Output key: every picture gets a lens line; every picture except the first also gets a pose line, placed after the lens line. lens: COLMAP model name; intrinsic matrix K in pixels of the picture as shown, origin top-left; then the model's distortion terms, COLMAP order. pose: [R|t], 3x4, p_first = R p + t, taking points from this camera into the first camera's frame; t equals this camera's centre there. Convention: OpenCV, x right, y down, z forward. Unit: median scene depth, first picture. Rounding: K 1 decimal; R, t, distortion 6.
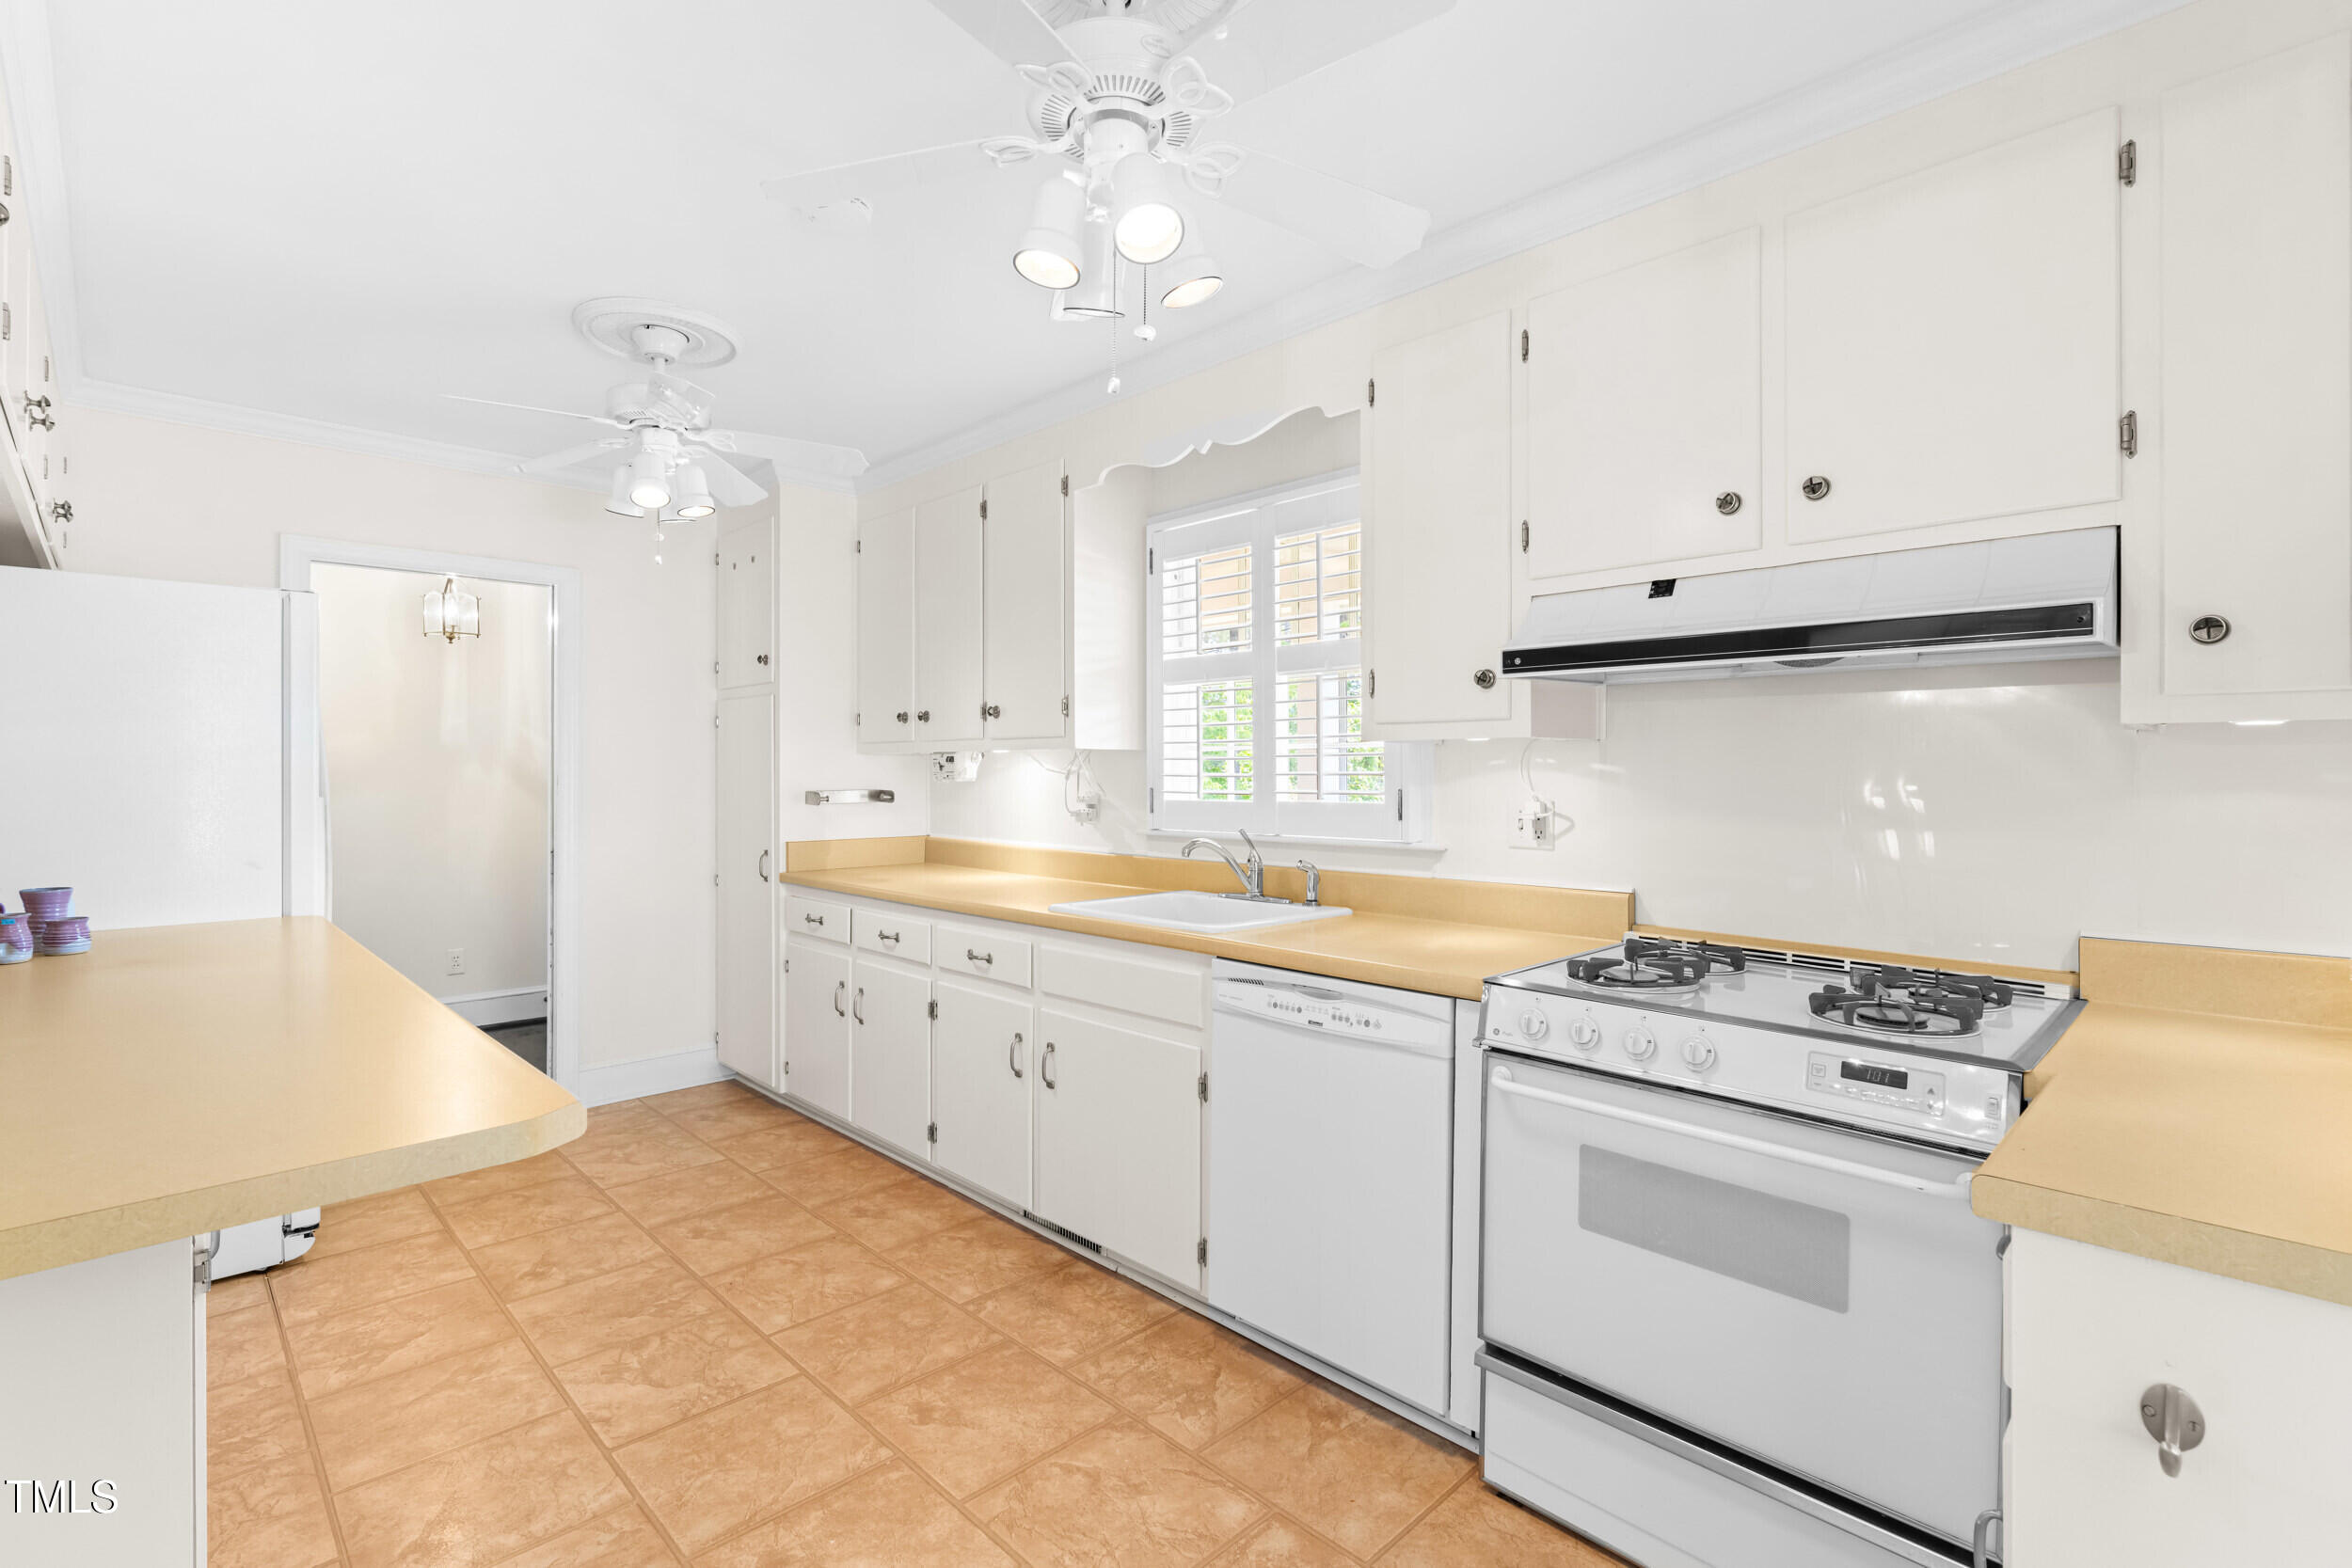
lens RADIAL K [[1064.6, 0, 1170.8], [0, 1064.6, 771.5], [0, 0, 1]] dist [-0.012852, 0.003888]
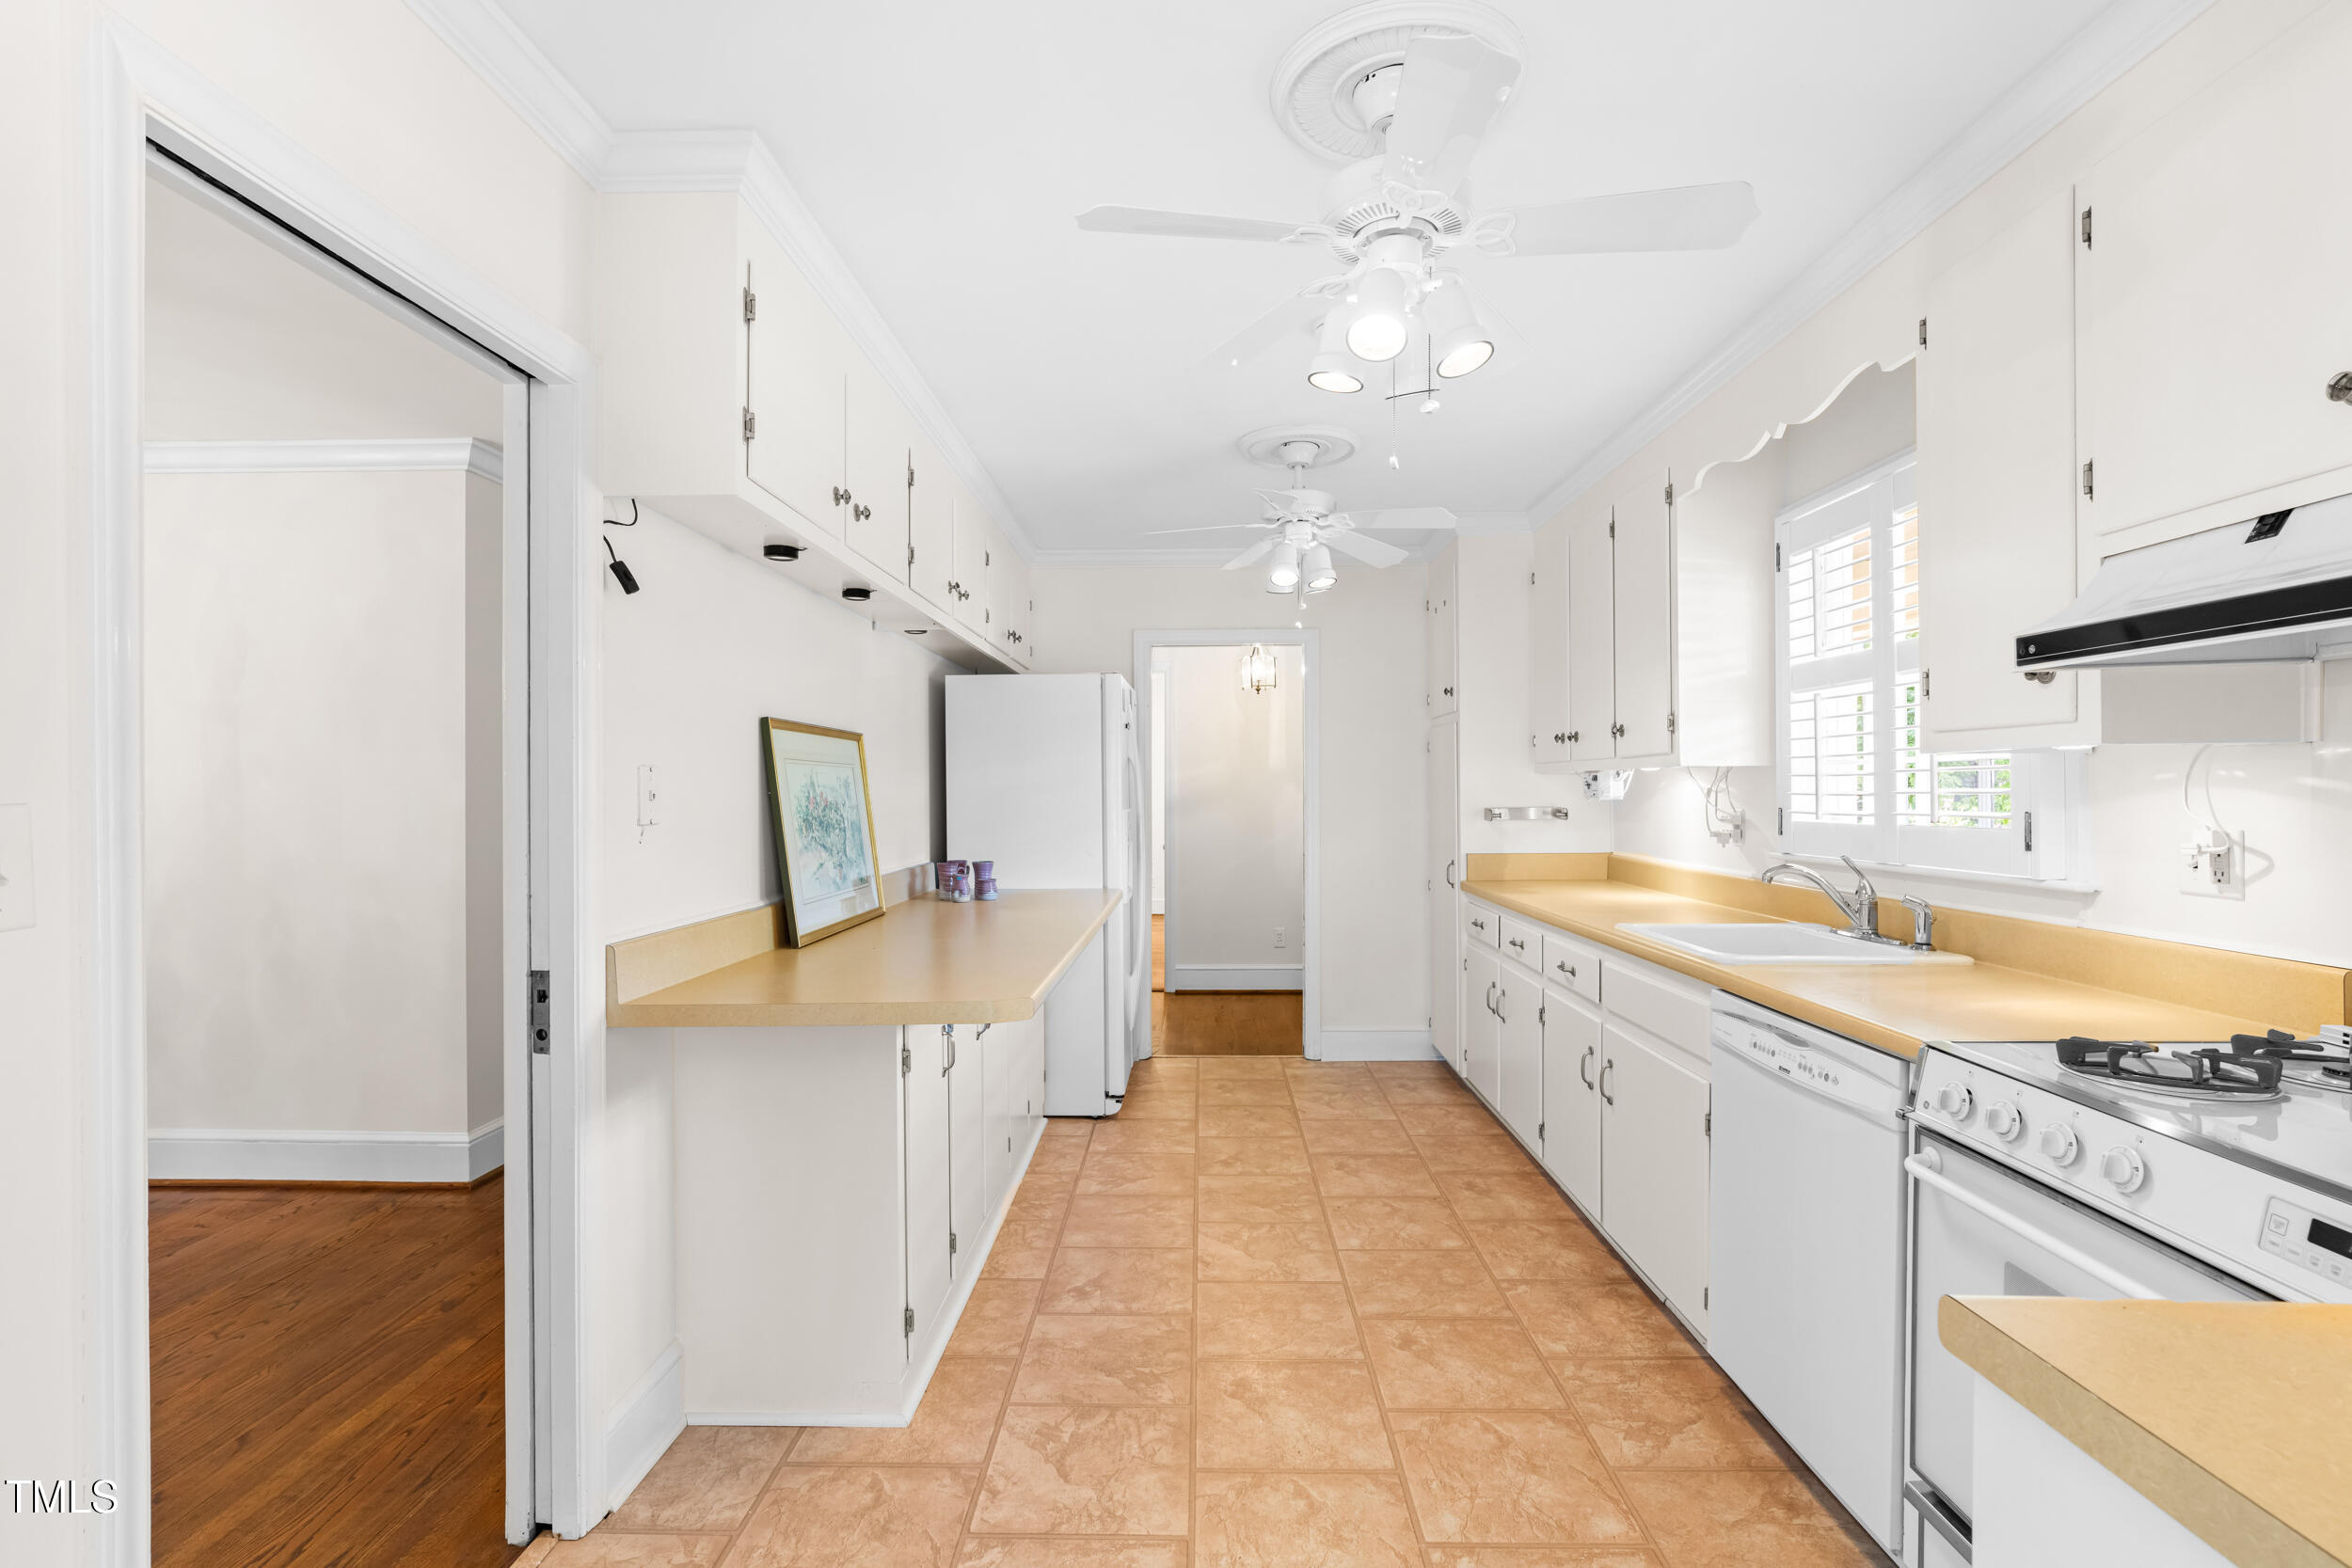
lens RADIAL K [[1064.6, 0, 1189.8], [0, 1064.6, 793.7], [0, 0, 1]] dist [-0.012852, 0.003888]
pose [[0.705376, -0.002188, -0.708830, 0.356338], [0.006094, 0.999977, 0.002977, -0.002756], [0.708807, -0.006419, 0.705373, 0.008806]]
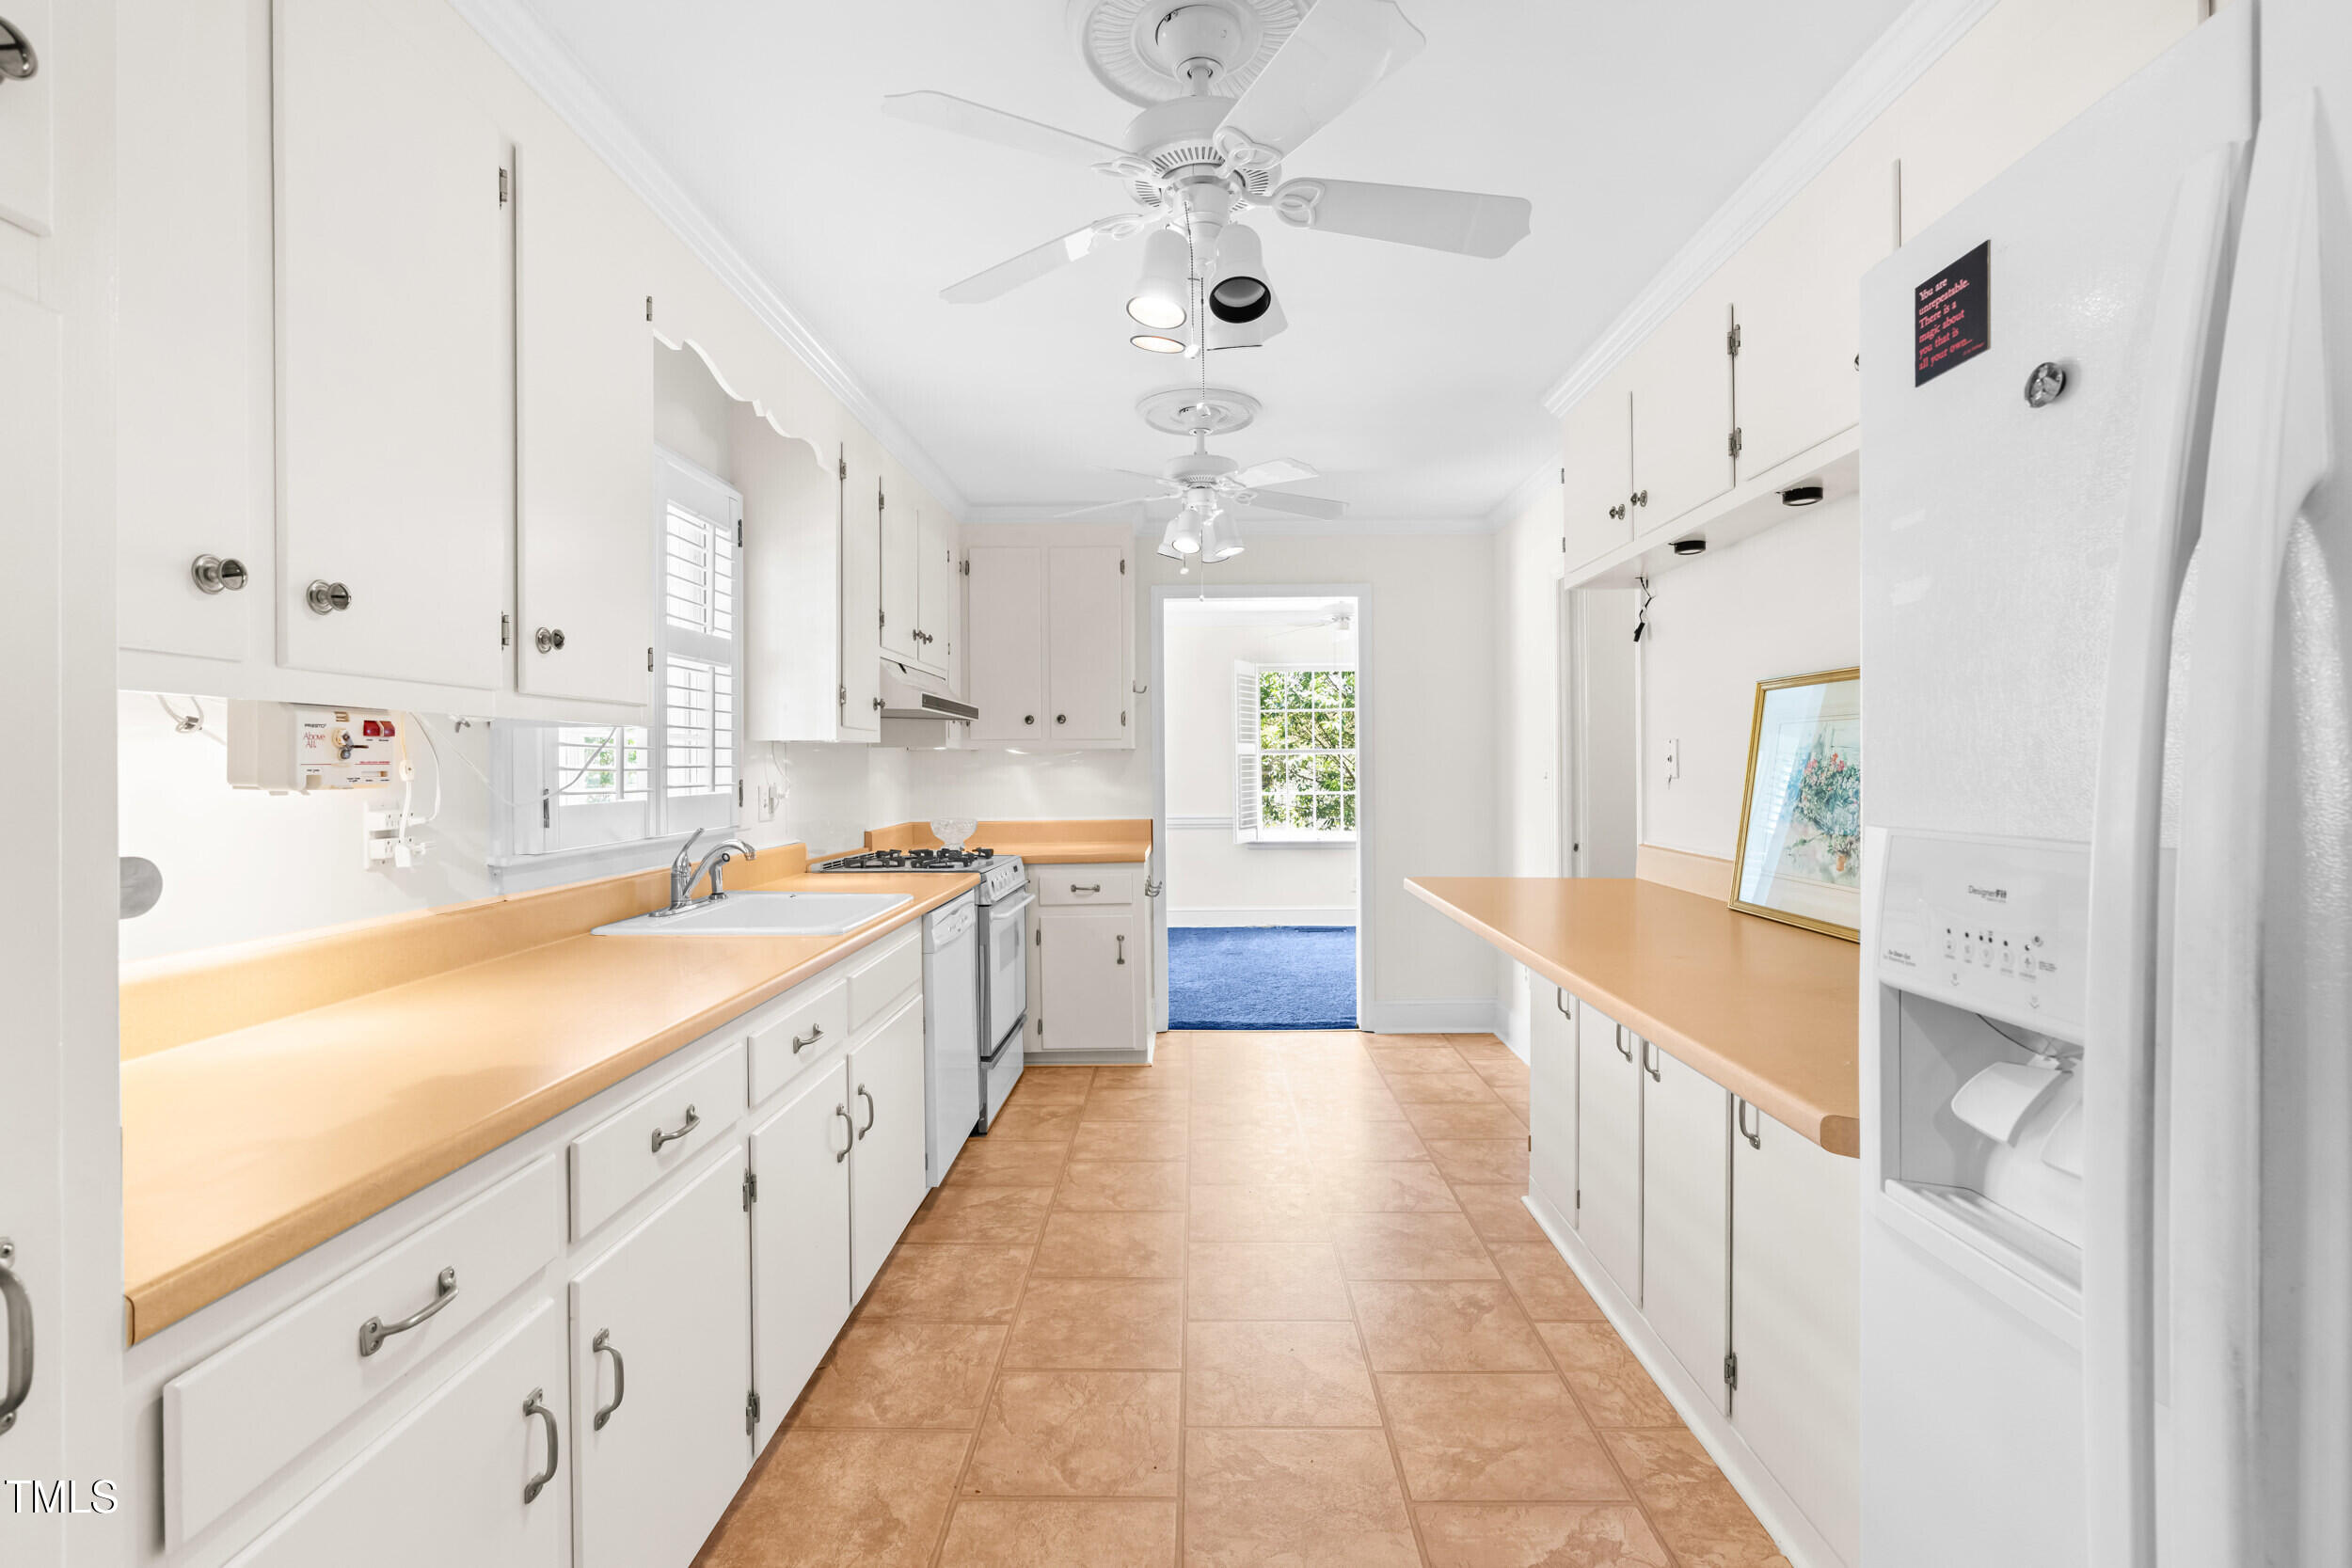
lens RADIAL K [[1064.6, 0, 1173.0], [0, 1064.6, 770.8], [0, 0, 1]] dist [-0.012852, 0.003888]
pose [[-0.697547, -0.003009, 0.716533, -0.986415], [0.001833, 0.999980, 0.005984, 0.002389], [-0.716537, 0.005488, -0.697528, 1.566051]]
